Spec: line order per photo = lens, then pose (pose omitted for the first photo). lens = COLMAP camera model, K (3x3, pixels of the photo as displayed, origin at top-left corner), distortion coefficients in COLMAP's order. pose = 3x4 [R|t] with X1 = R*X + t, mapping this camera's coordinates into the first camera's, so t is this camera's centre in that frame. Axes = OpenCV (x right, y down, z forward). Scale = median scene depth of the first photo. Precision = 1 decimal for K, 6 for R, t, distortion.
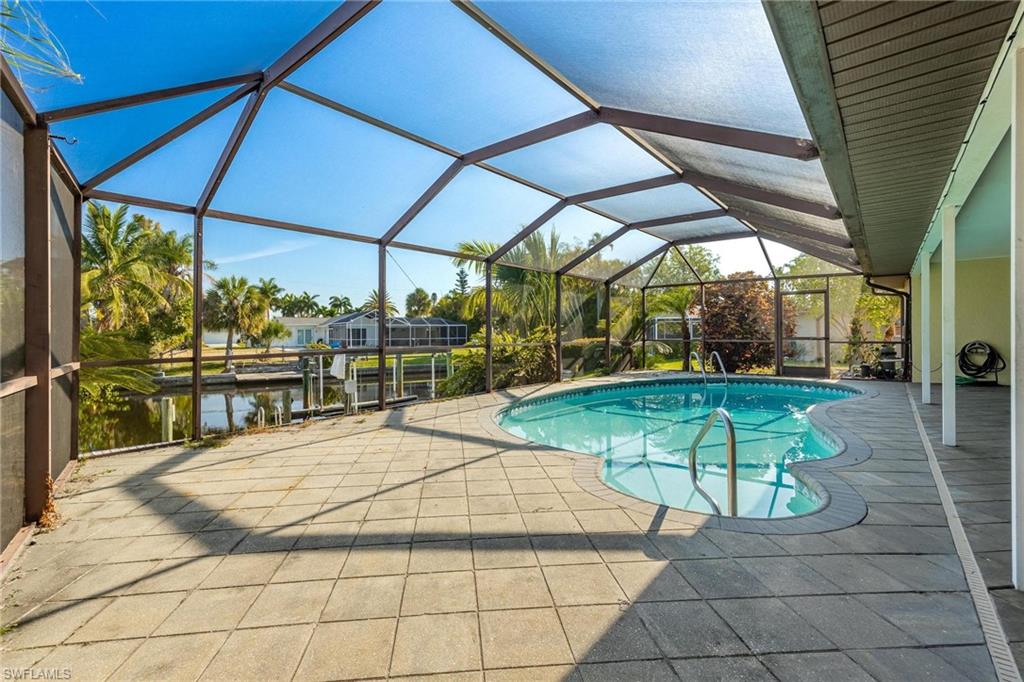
lens RADIAL K [[433.2, 0, 454.9], [0, 433.2, 334.8], [0, 0, 1]] dist [0.000605, 0.000454]
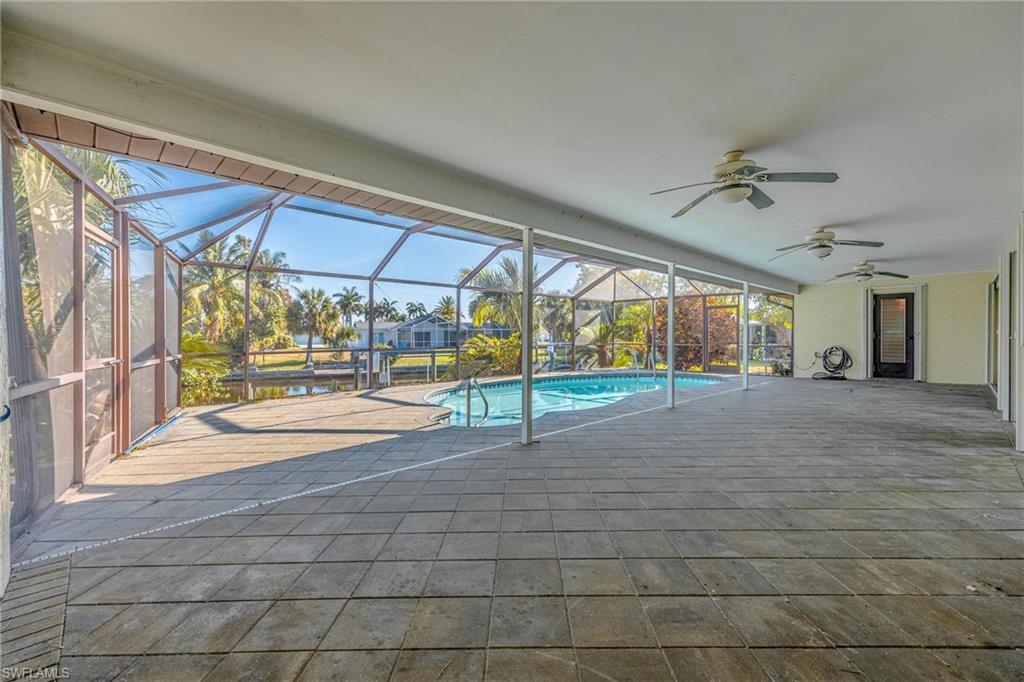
lens RADIAL K [[433.2, 0, 518.3], [0, 433.2, 340.9], [0, 0, 1]] dist [0.000605, 0.000454]
pose [[0.996981, 0.004885, -0.077492, 0.159734], [-0.004162, 0.999946, 0.009491, -0.003944], [0.077534, -0.009139, 0.996948, -0.164751]]
